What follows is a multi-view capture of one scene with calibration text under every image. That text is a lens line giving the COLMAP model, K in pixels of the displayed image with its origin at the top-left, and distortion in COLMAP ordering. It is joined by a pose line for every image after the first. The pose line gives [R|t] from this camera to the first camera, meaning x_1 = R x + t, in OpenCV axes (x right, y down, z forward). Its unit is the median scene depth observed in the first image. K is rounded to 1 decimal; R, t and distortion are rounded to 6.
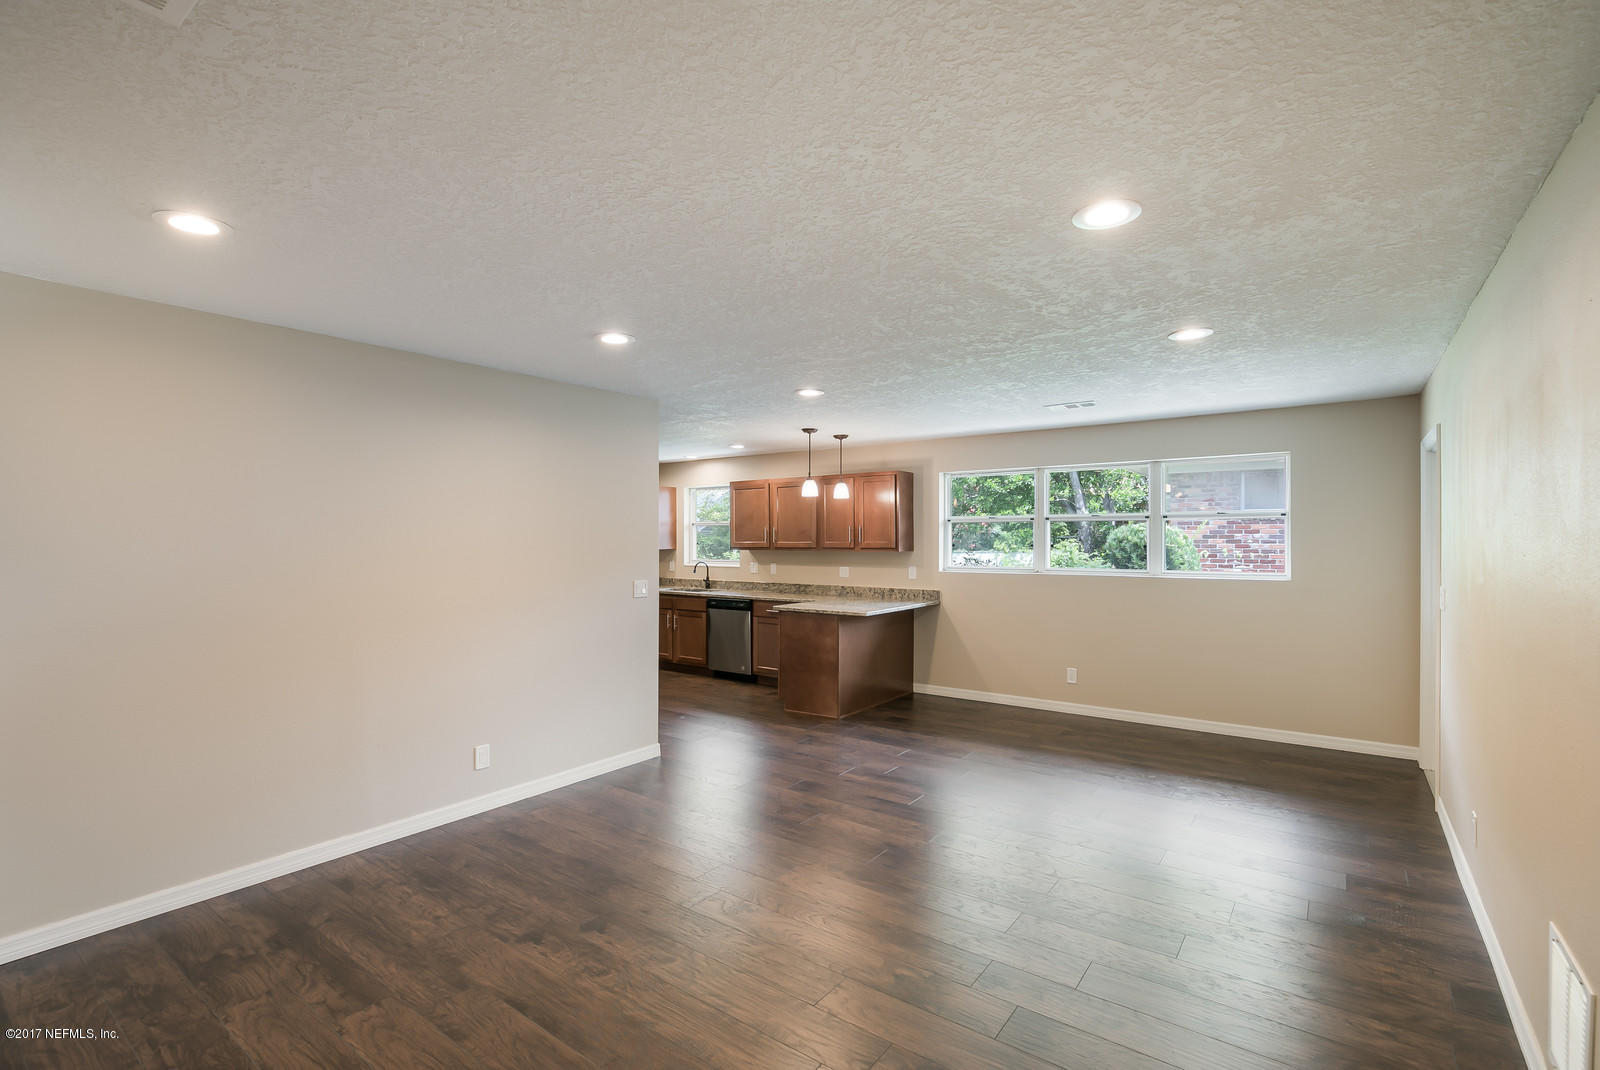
lens RADIAL K [[734.6, 0, 801.2], [0, 734.6, 579.9], [0, 0, 1]] dist [-0.020005, 0.005021]
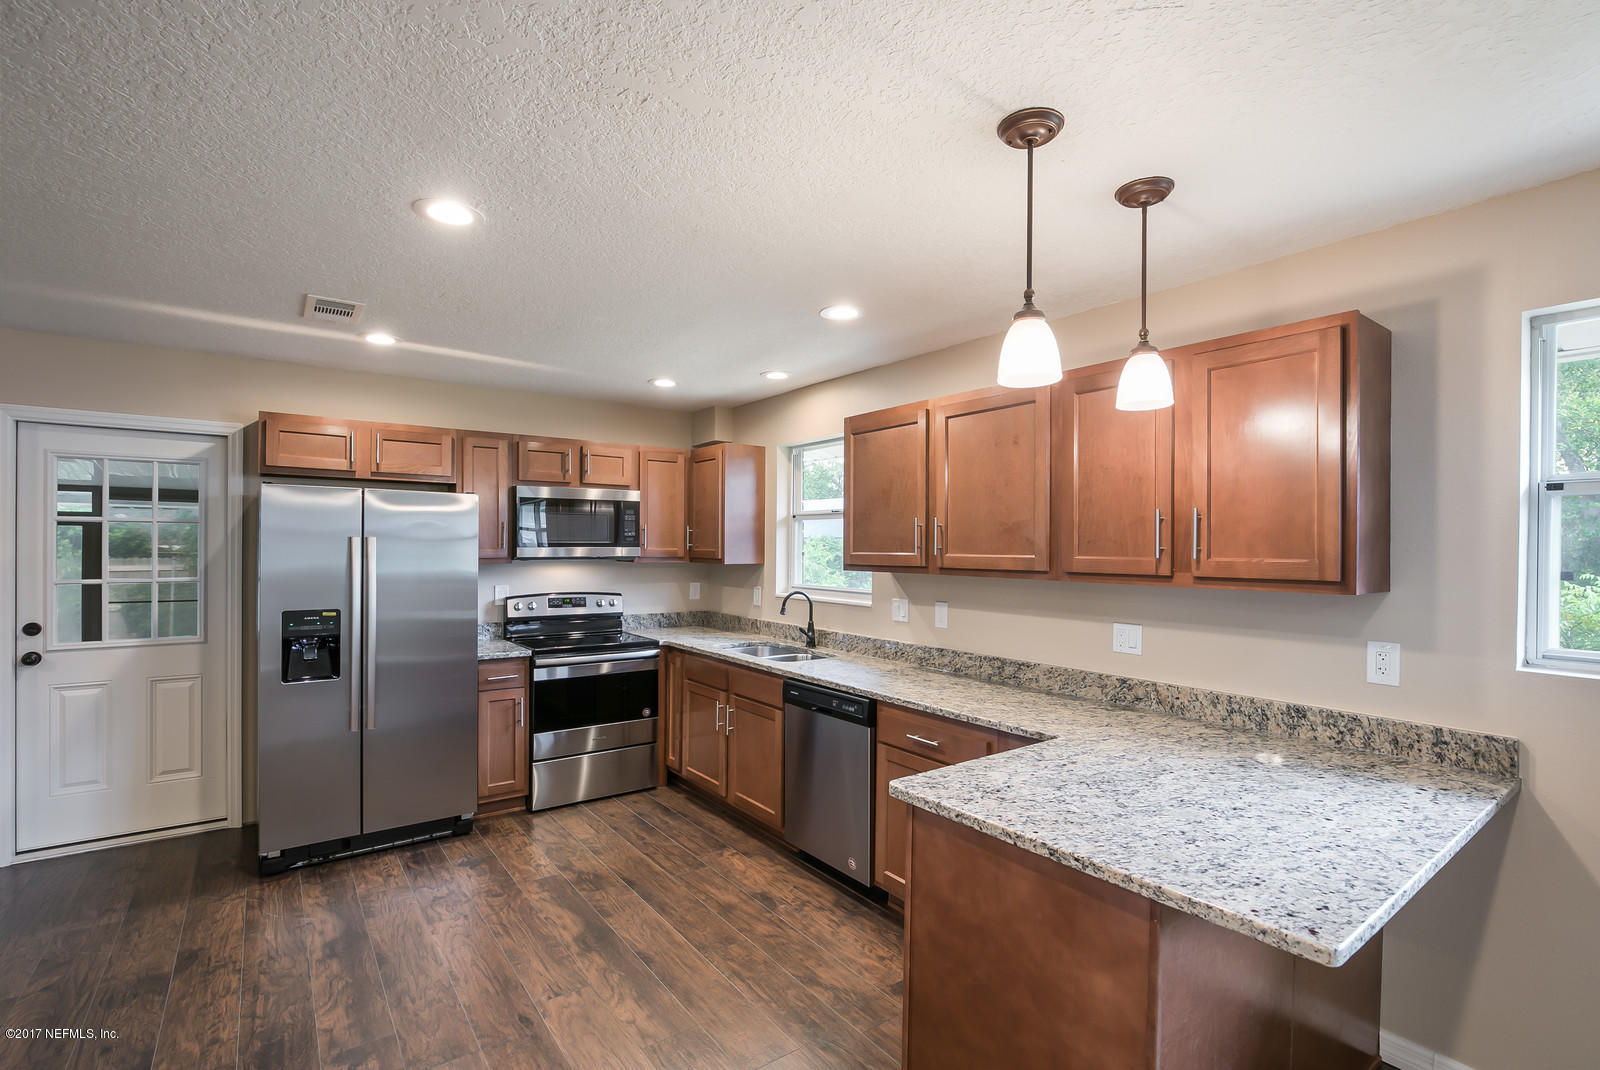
lens RADIAL K [[734.6, 0, 784.2], [0, 734.6, 548.7], [0, 0, 1]] dist [-0.020005, 0.005021]
pose [[0.953386, 0.012608, -0.301489, 0.004623], [-0.028528, 0.998418, -0.048459, -0.033092], [0.300401, 0.054801, 0.952237, 0.596975]]
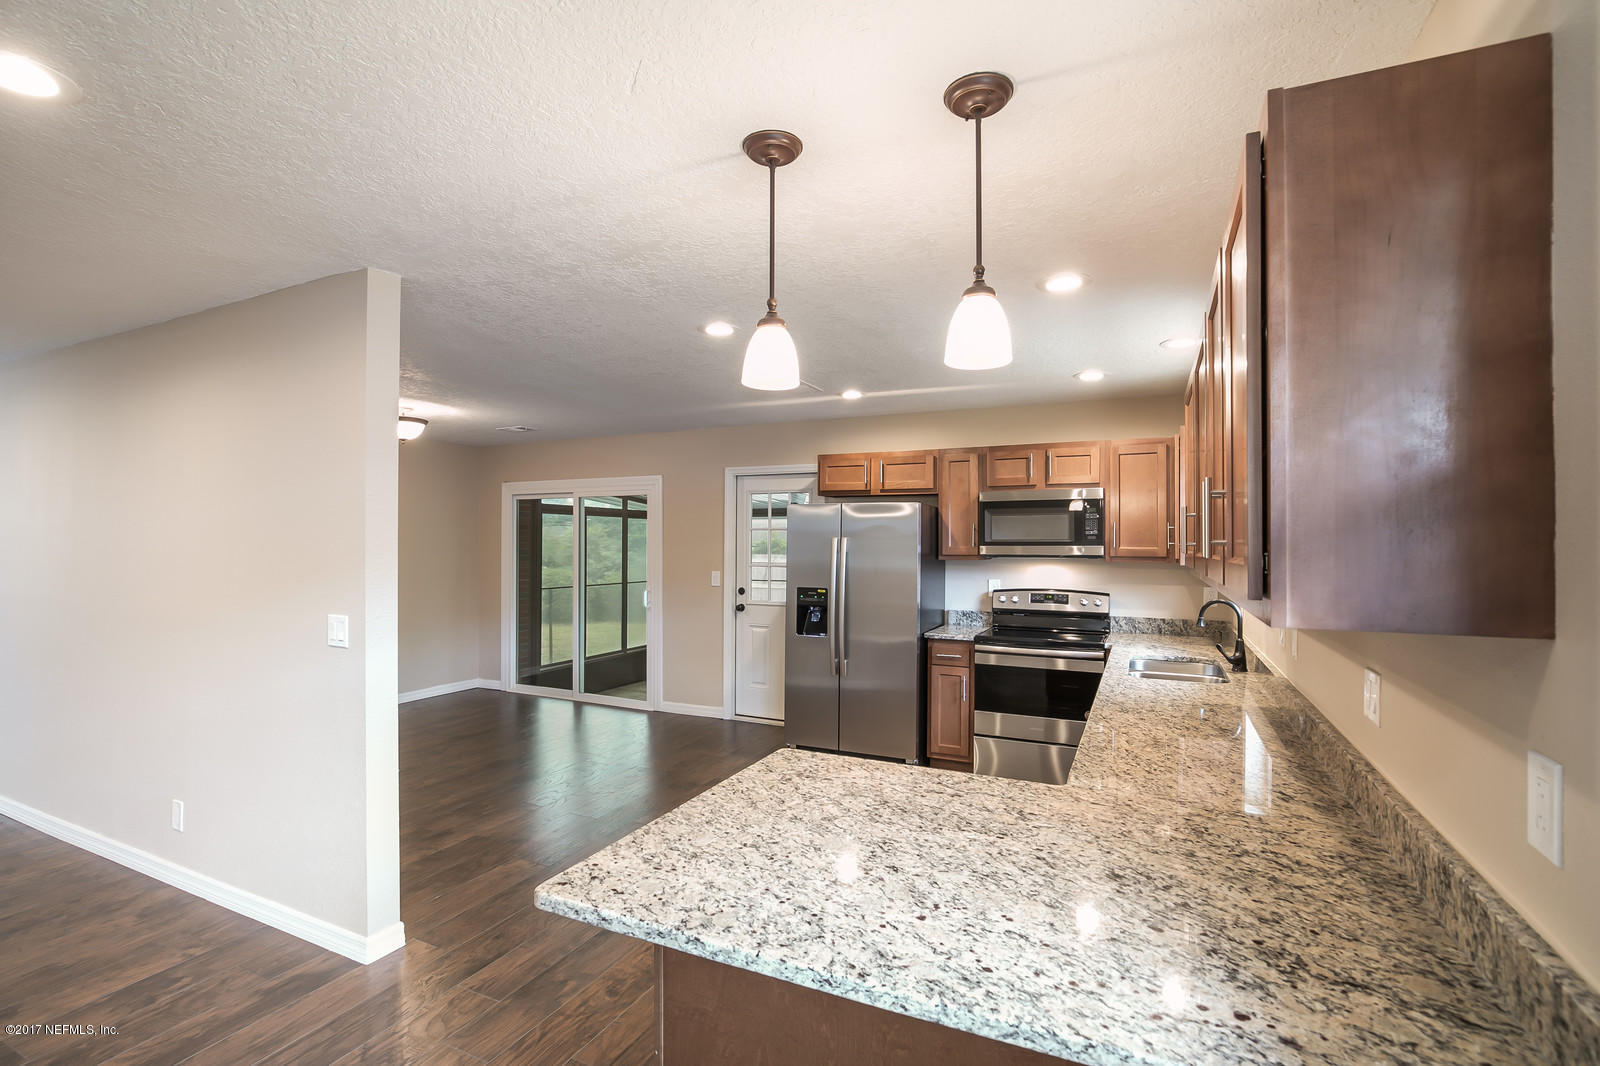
lens RADIAL K [[734.6, 0, 807.7], [0, 734.6, 543.8], [0, 0, 1]] dist [-0.020005, 0.005021]
pose [[0.195381, 0.007235, -0.980701, 0.237648], [-0.061991, 0.998064, -0.004987, -0.044492], [0.978766, 0.061769, 0.195451, 0.793541]]
